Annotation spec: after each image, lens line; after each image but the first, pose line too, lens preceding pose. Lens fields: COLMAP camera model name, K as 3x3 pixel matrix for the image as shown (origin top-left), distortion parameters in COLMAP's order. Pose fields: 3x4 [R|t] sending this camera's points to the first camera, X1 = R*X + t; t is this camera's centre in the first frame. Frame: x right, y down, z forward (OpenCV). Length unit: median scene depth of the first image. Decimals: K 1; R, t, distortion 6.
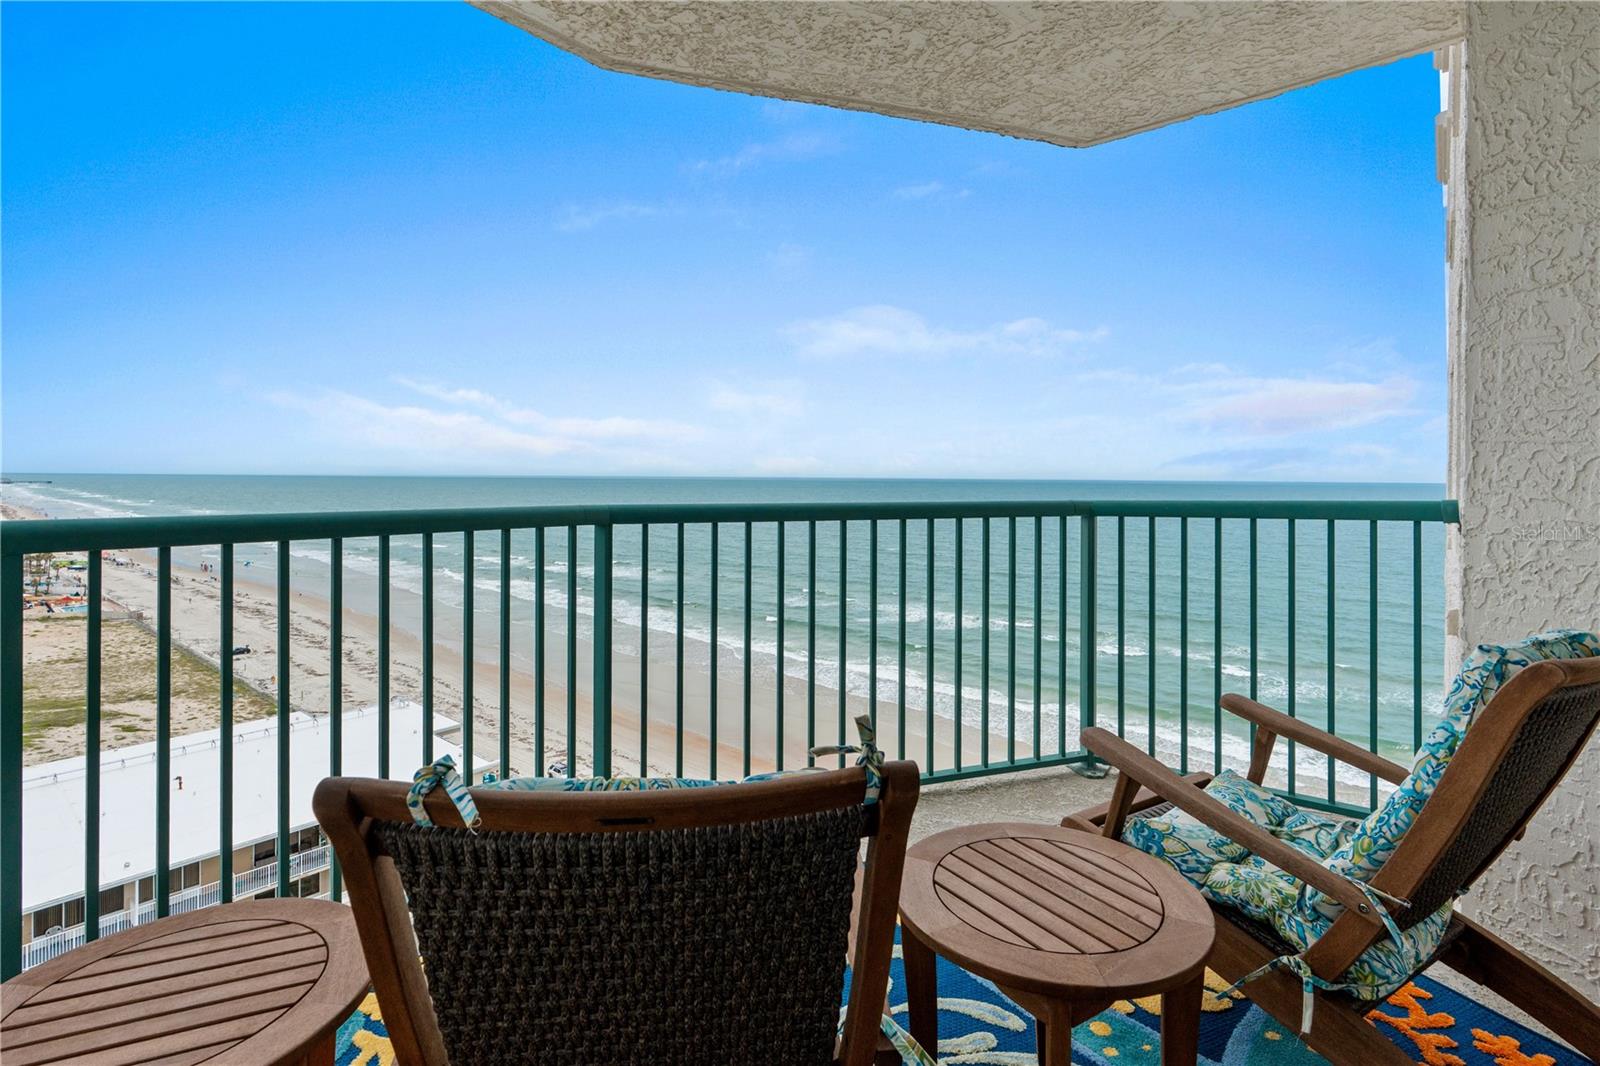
lens RADIAL K [[769.0, 0, 796.5], [0, 769.0, 472.4], [0, 0, 1]] dist [0.001838, 0.000466]
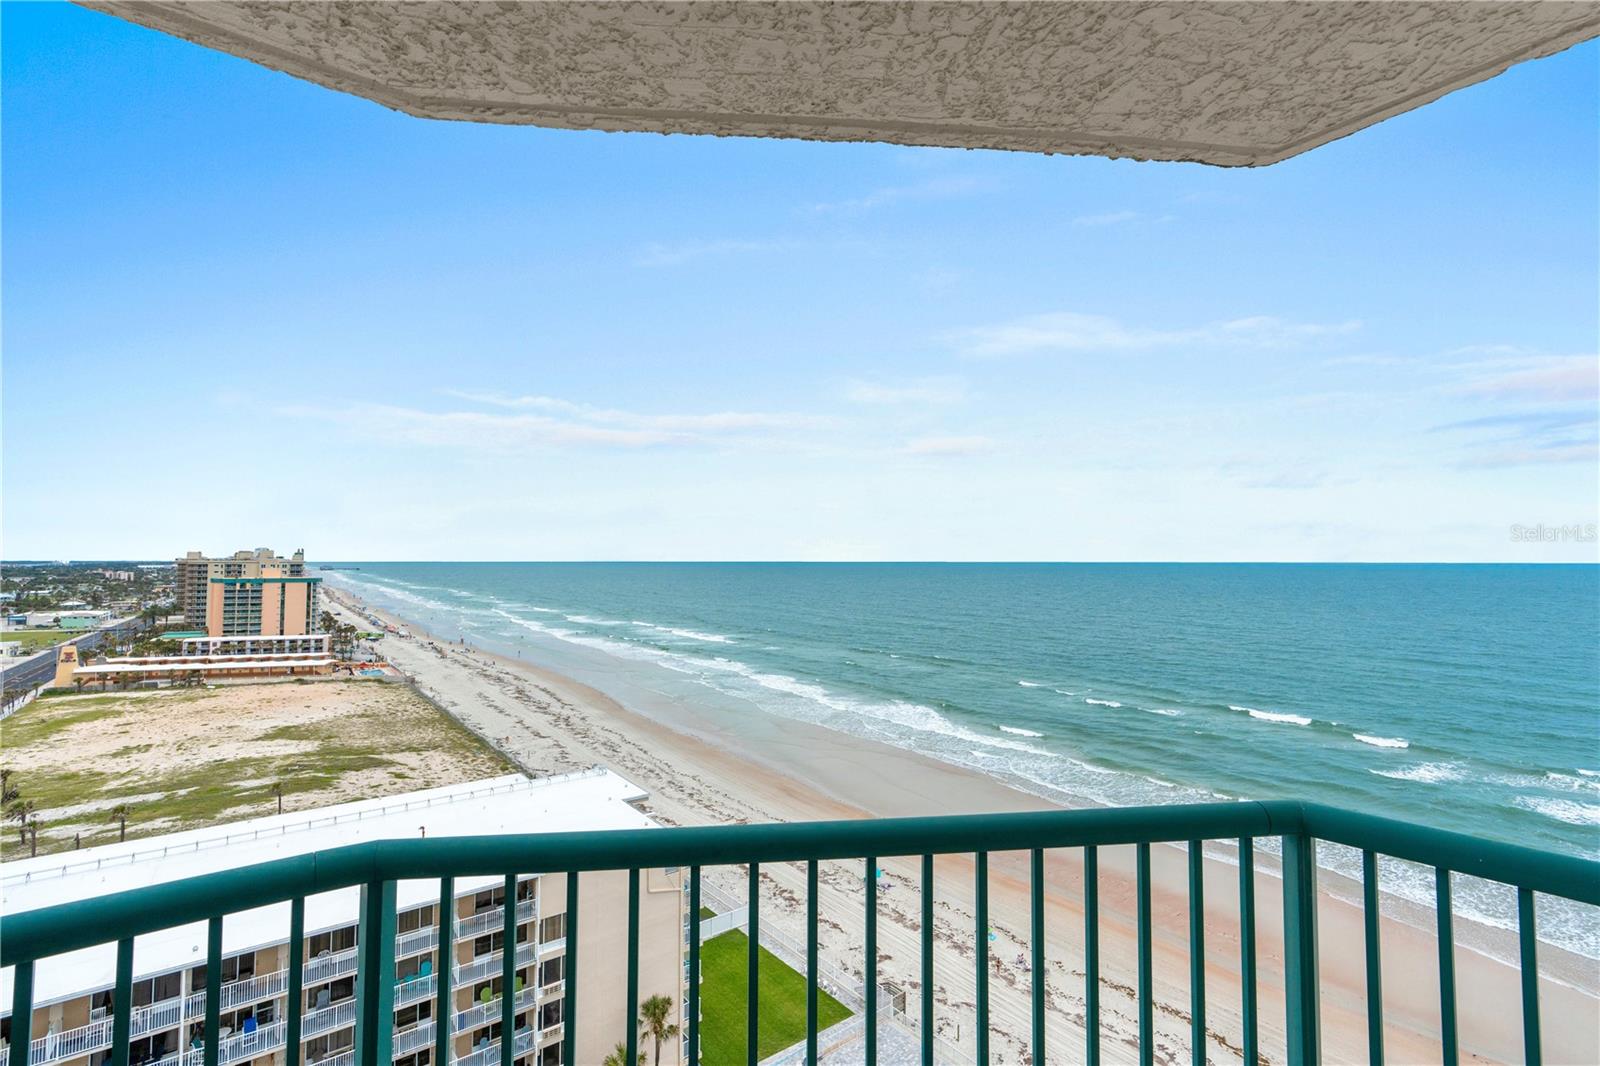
lens RADIAL K [[726.2, 0, 806.3], [0, 726.2, 538.7], [0, 0, 1]] dist [-0.003912, 0.000507]
pose [[0.977443, -0.013580, -0.210764, 0.165670], [0.007972, 0.999592, -0.027435, -0.147842], [0.211050, 0.025135, 0.977152, 0.458430]]
